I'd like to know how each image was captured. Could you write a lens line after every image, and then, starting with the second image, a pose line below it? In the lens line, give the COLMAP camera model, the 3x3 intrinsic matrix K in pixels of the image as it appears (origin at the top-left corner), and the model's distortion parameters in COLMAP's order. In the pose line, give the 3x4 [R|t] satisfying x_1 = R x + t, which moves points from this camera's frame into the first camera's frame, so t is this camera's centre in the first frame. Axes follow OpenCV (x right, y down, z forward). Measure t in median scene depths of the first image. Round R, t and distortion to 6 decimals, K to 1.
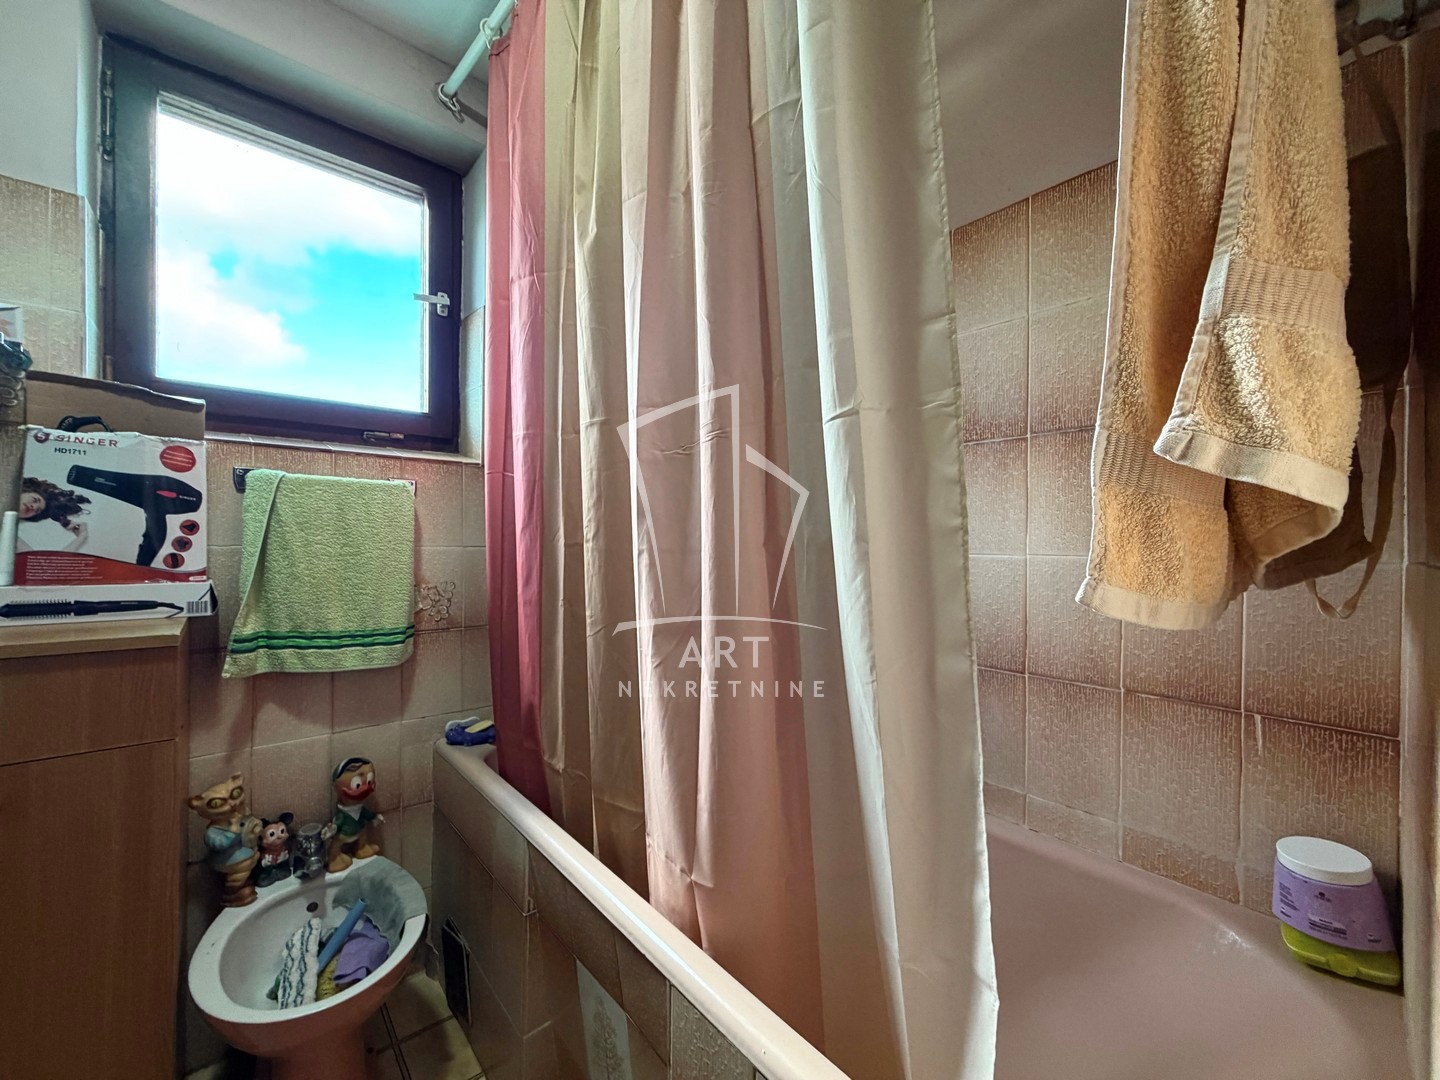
lens RADIAL K [[571.0, 0, 716.9], [0, 571.0, 541.7], [0, 0, 1]] dist [-0.001137, -0.000087]
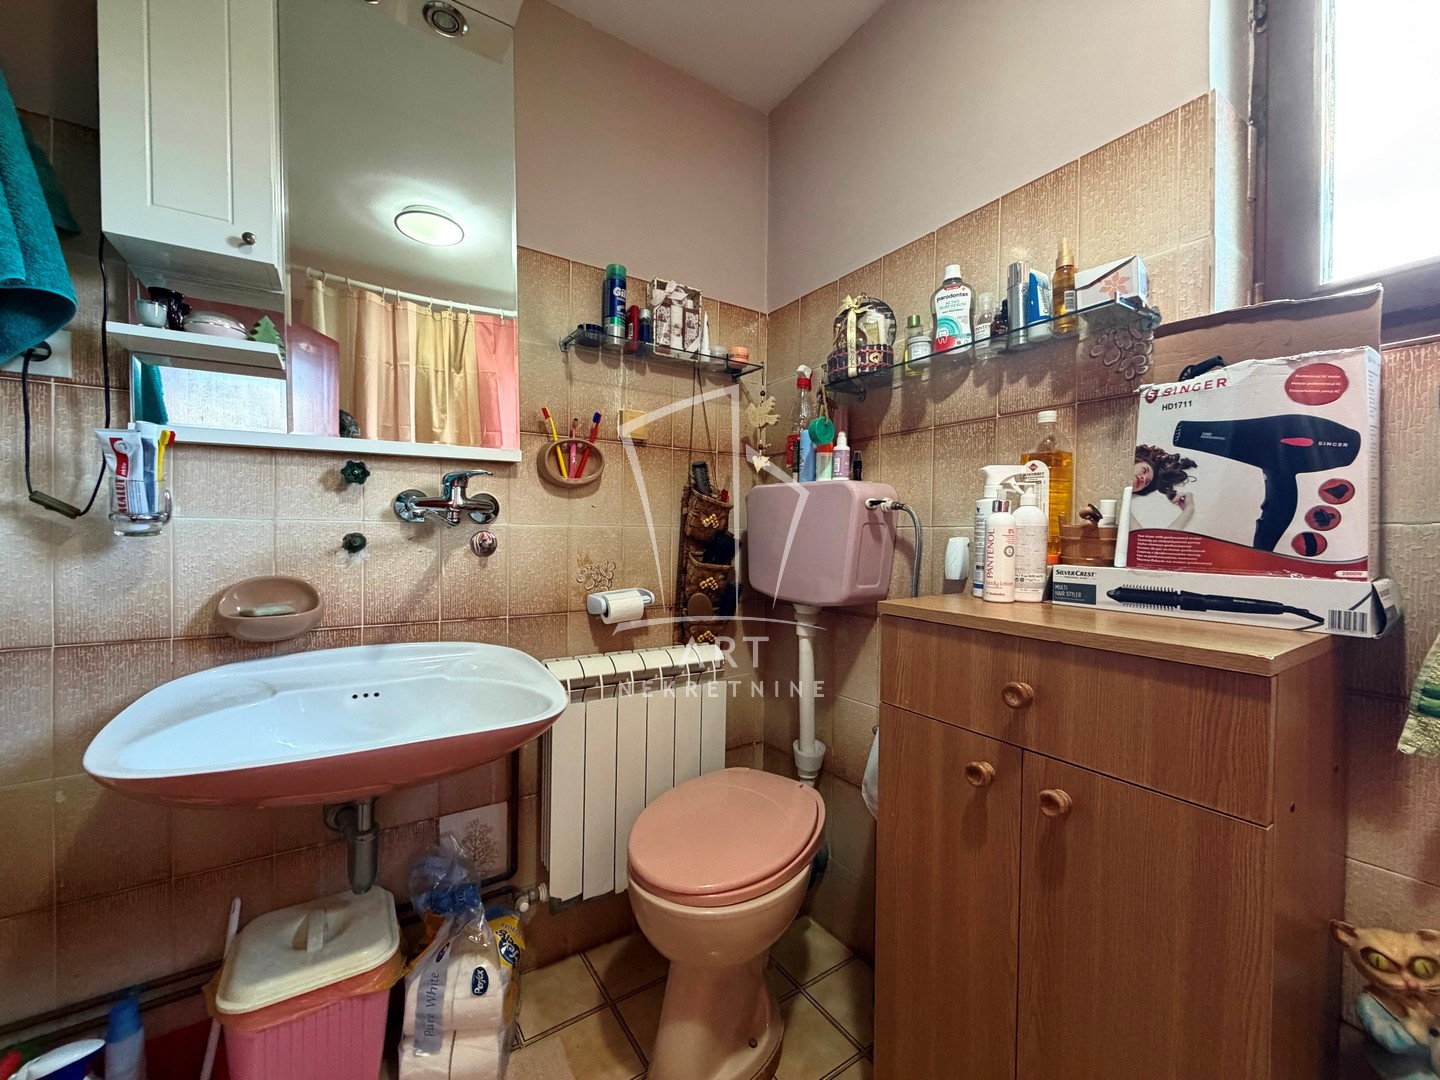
lens RADIAL K [[571.0, 0, 716.0], [0, 571.0, 542.2], [0, 0, 1]] dist [-0.001137, -0.000087]
pose [[-0.128144, 0.006067, -0.991737, -0.227176], [-0.005463, 0.999962, 0.006824, 0.030822], [0.991740, 0.006292, -0.128106, 0.421349]]
